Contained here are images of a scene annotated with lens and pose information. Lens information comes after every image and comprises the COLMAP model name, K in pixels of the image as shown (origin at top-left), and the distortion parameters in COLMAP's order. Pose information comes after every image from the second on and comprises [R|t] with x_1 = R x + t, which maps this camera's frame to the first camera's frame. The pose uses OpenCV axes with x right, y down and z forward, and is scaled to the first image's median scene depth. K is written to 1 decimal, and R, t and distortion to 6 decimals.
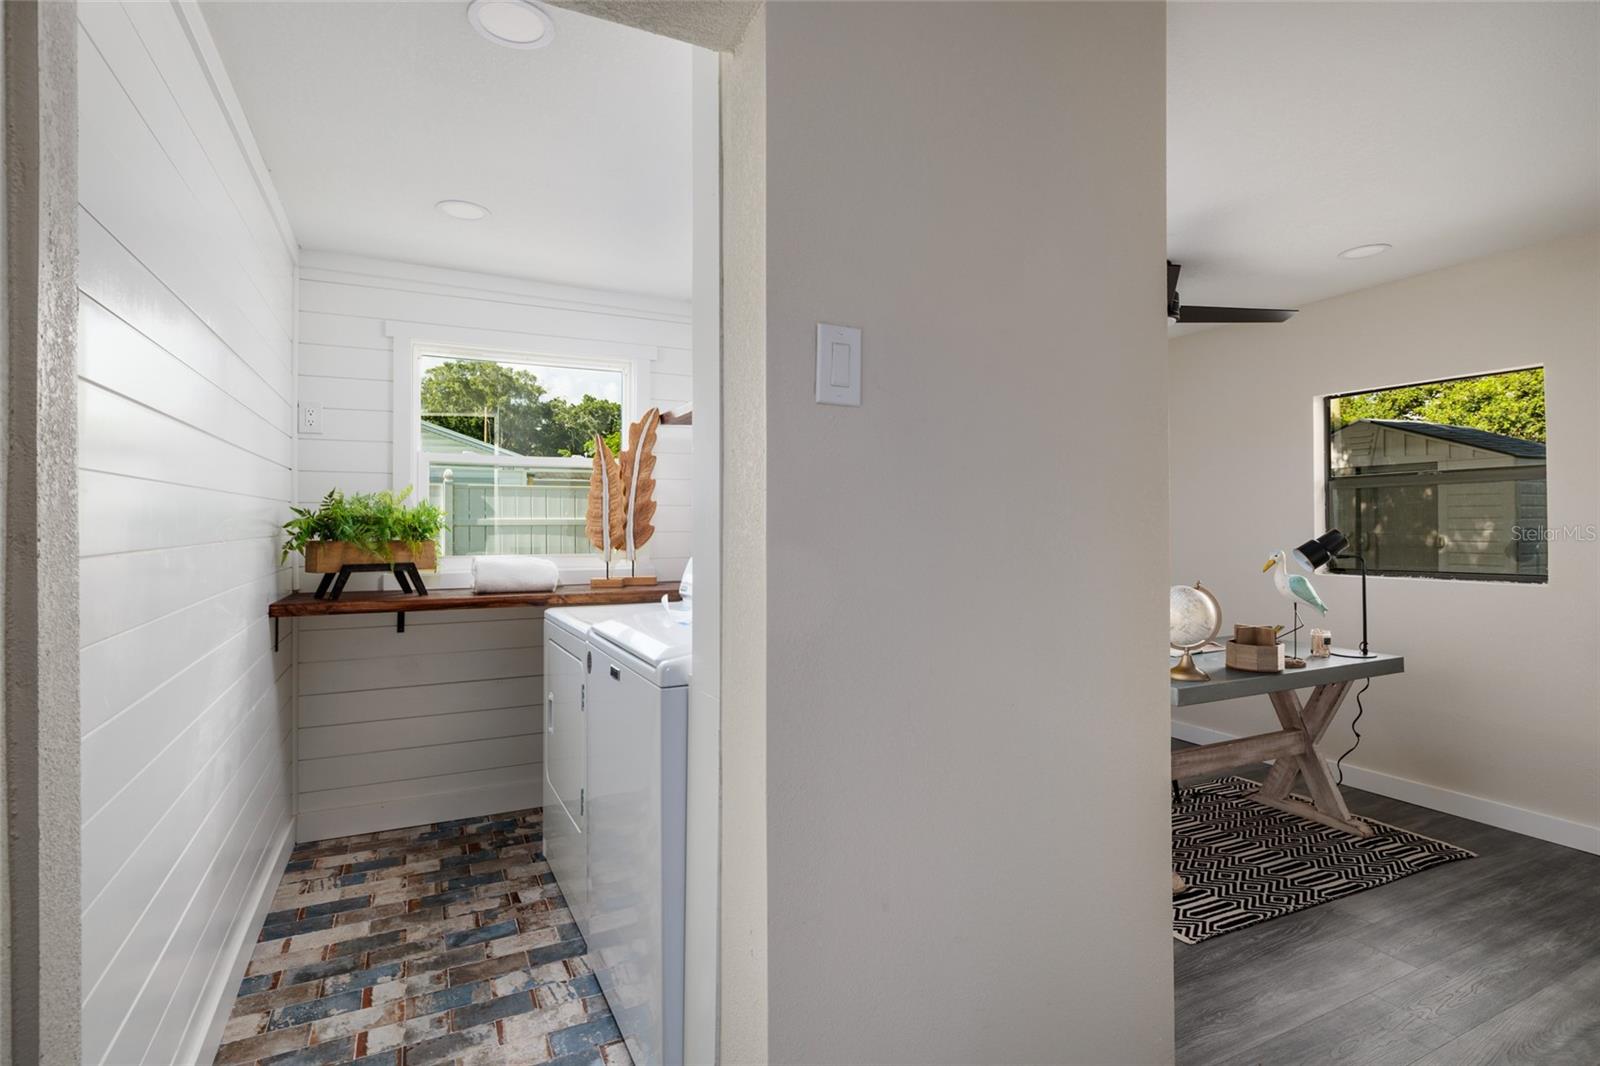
lens RADIAL K [[786.0, 0, 793.6], [0, 786.0, 527.0], [0, 0, 1]] dist [0.002893, 0.000712]
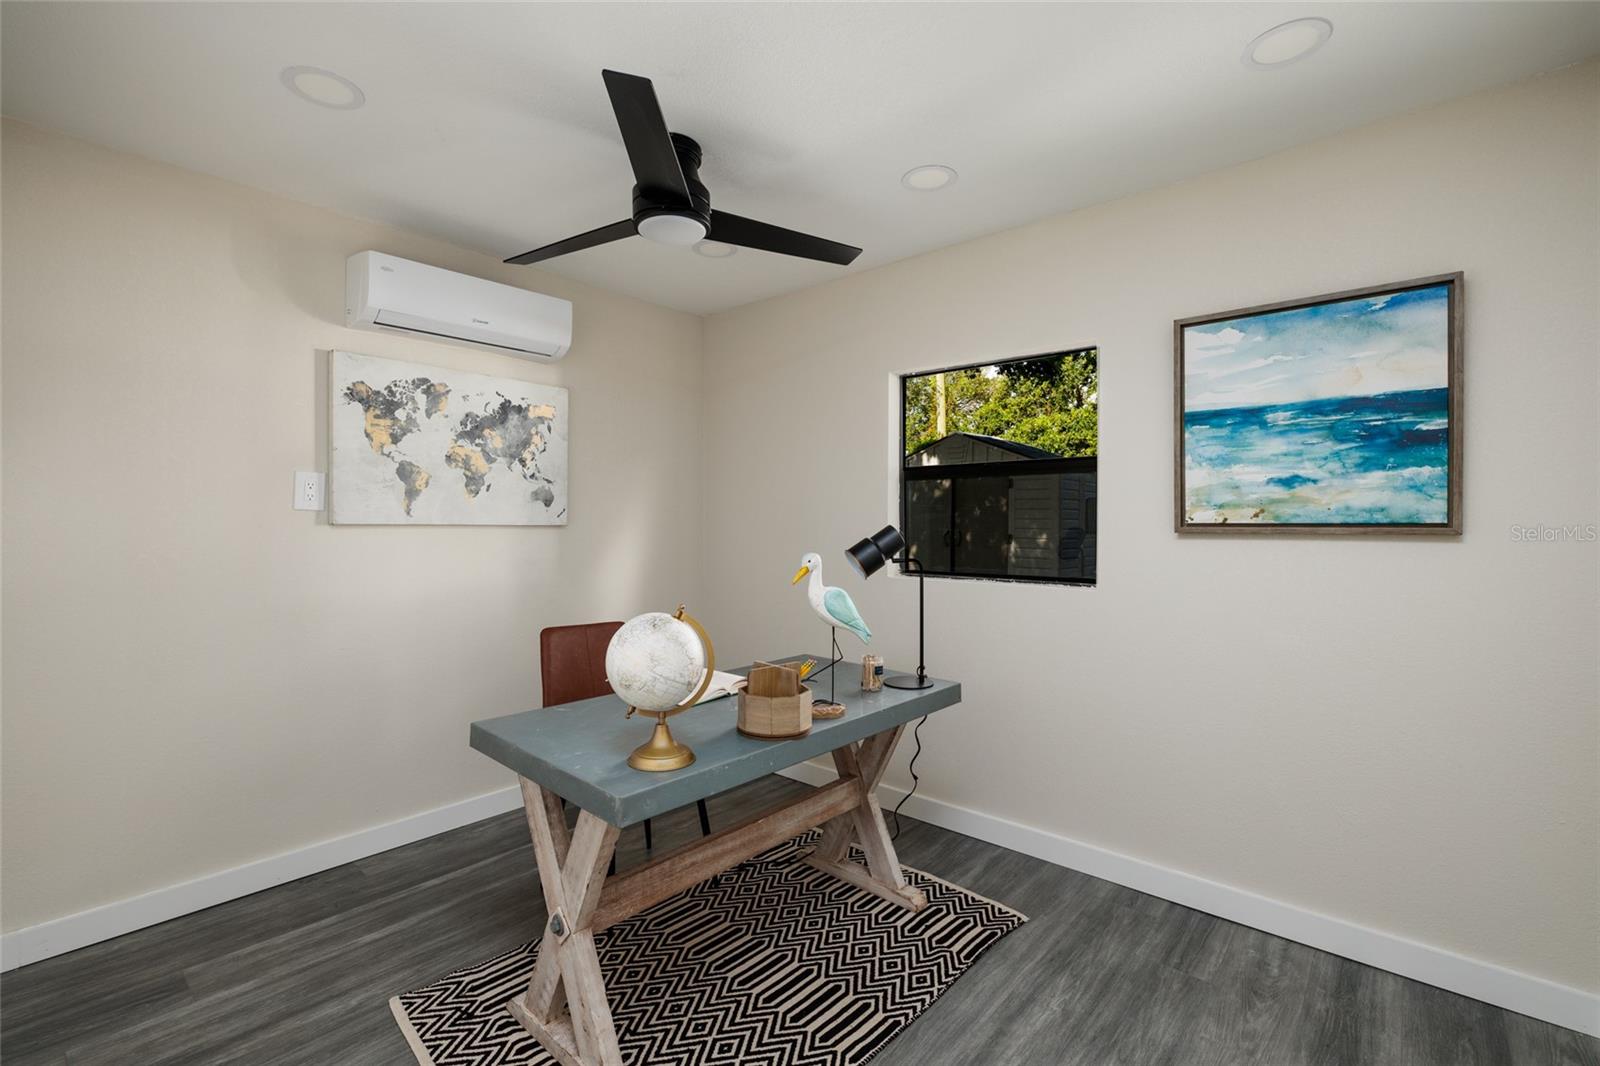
lens RADIAL K [[718.8, 0, 800.0], [0, 718.8, 533.0], [0, 0, 1]] dist [-0.019597, 0.010107]
pose [[0.921539, 0.005866, 0.388240, 0.275698], [-0.011265, 0.999869, 0.011632, 0.003288], [-0.388121, -0.015093, 0.921485, 0.319252]]
